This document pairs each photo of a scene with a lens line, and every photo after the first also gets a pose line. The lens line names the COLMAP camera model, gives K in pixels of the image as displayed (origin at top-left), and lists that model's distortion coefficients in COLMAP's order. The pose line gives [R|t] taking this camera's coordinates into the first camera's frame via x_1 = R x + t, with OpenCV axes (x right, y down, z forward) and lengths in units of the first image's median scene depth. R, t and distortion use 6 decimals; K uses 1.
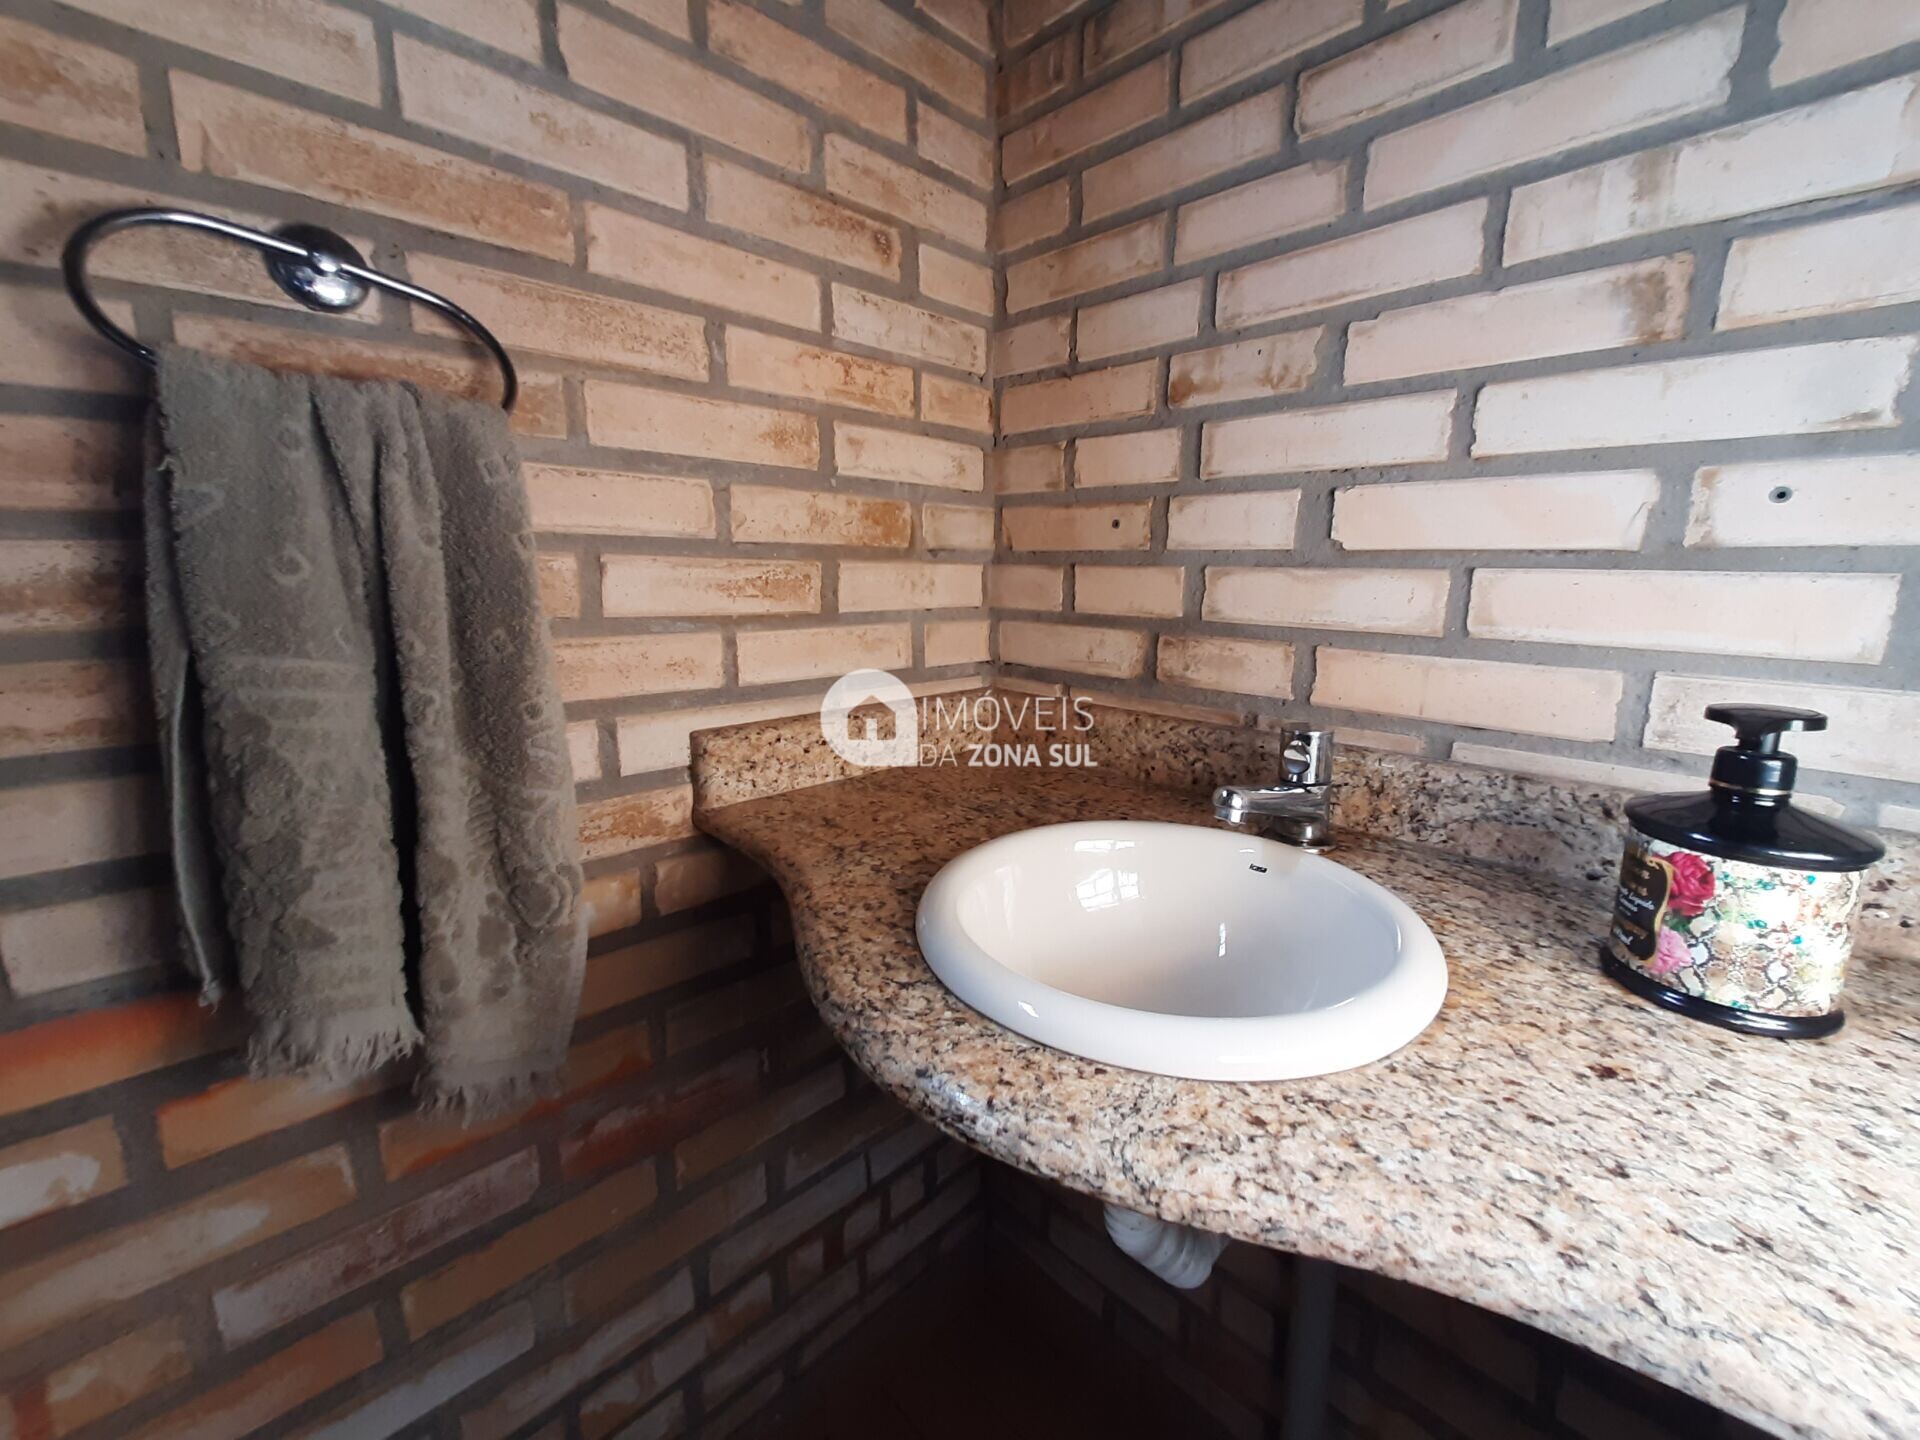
lens RADIAL K [[758.2, 0, 987.8], [0, 758.2, 705.1], [0, 0, 1]] dist [-0.021702, 0.006871]
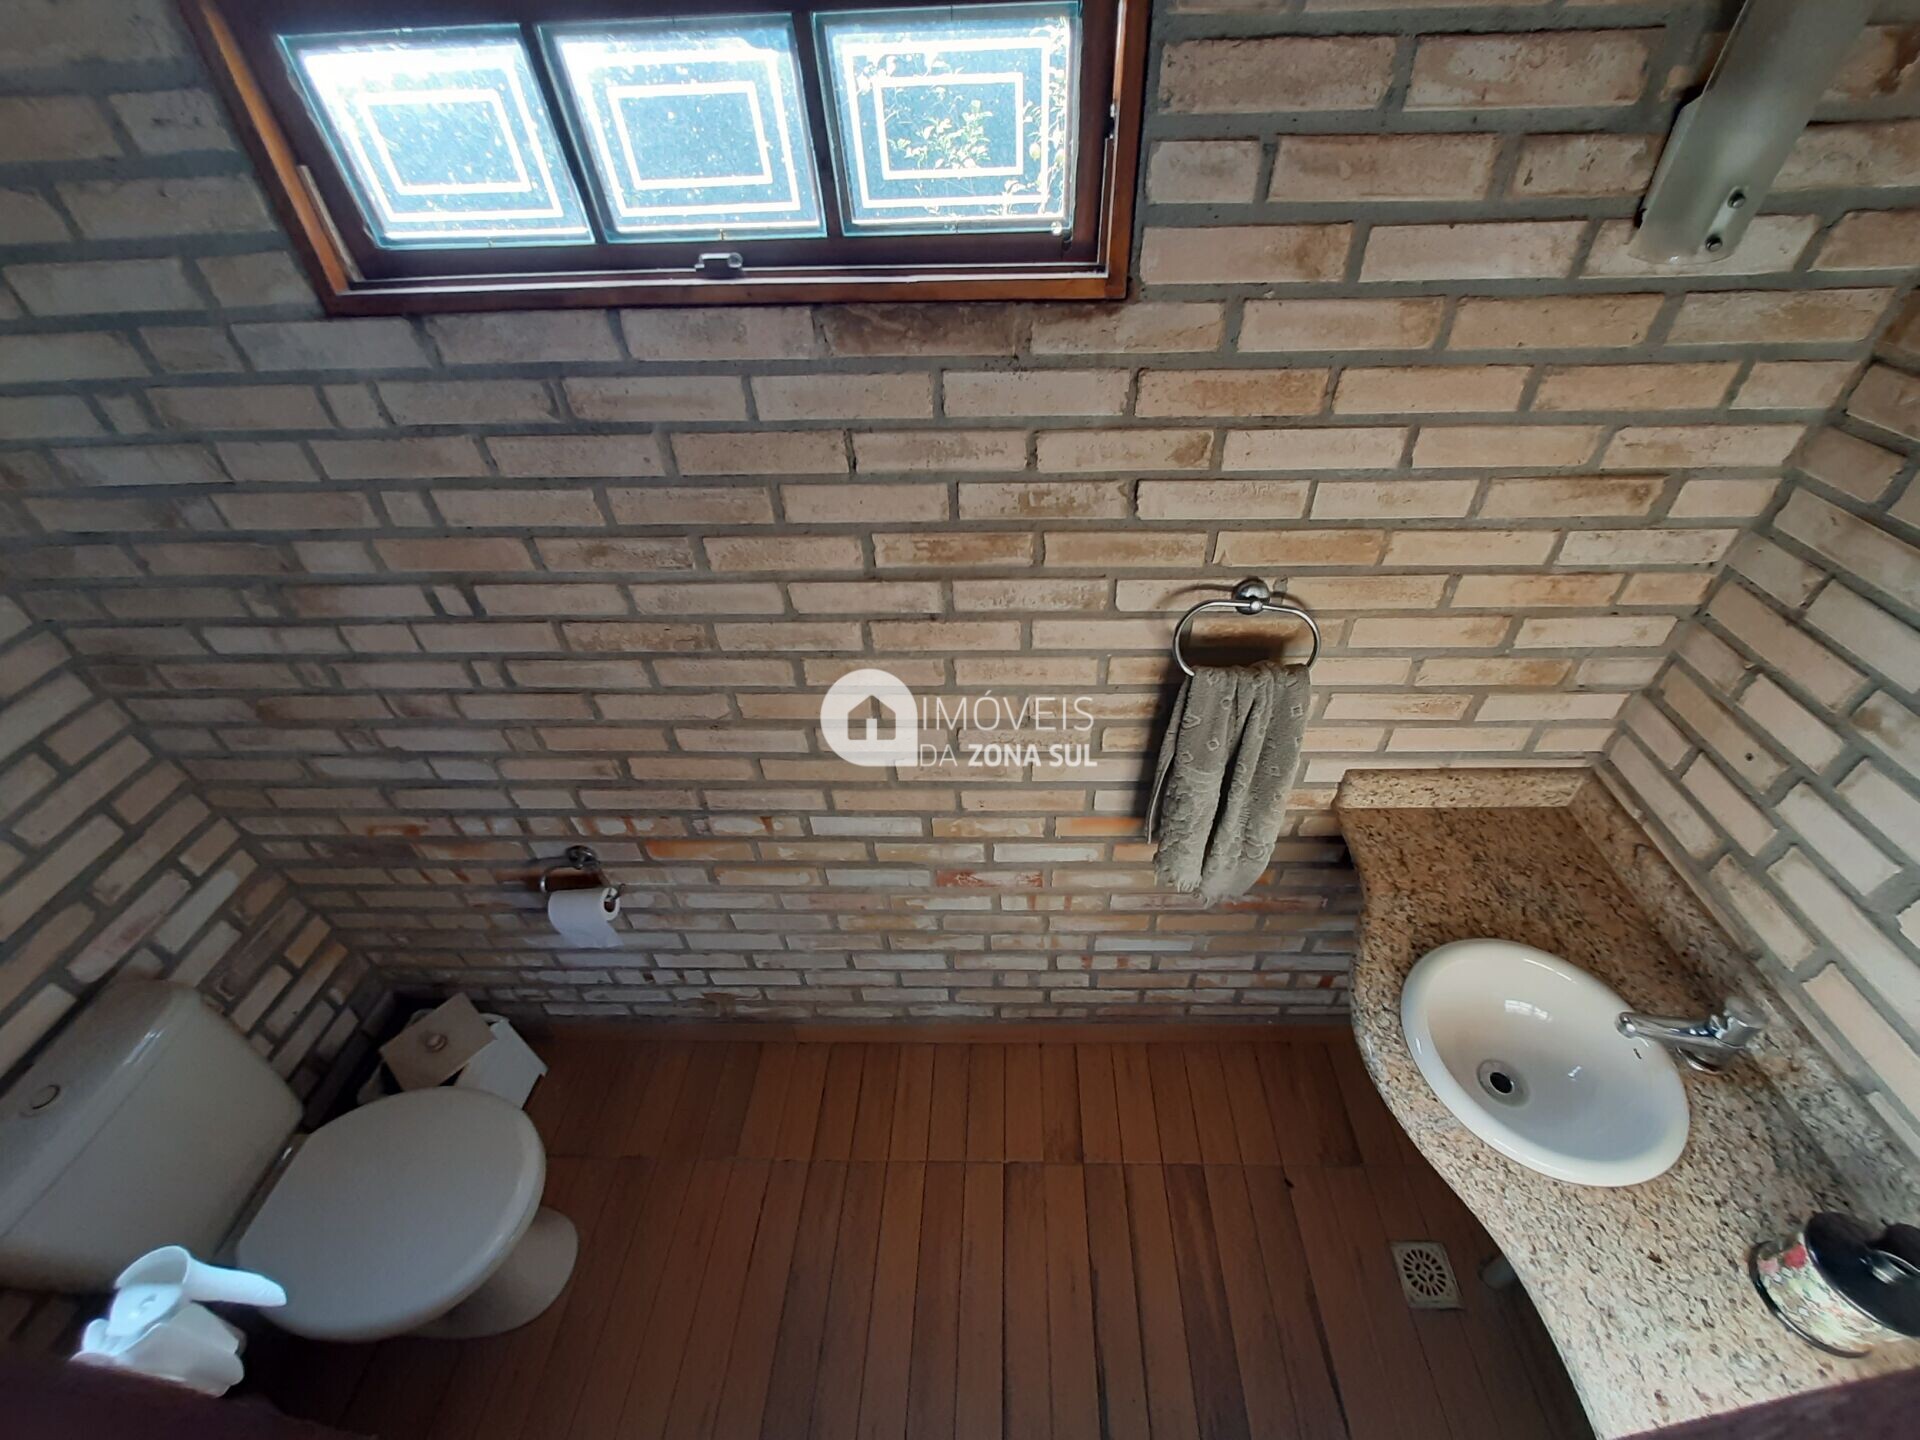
lens RADIAL K [[749.9, 0, 987.0], [0, 749.9, 711.6], [0, 0, 1]] dist [-0.013417, 0.000481]
pose [[0.685514, 0.447206, -0.574523, -0.020271], [-0.094489, 0.837090, 0.538843, -0.913923], [0.721901, -0.315098, 0.616094, -0.638748]]
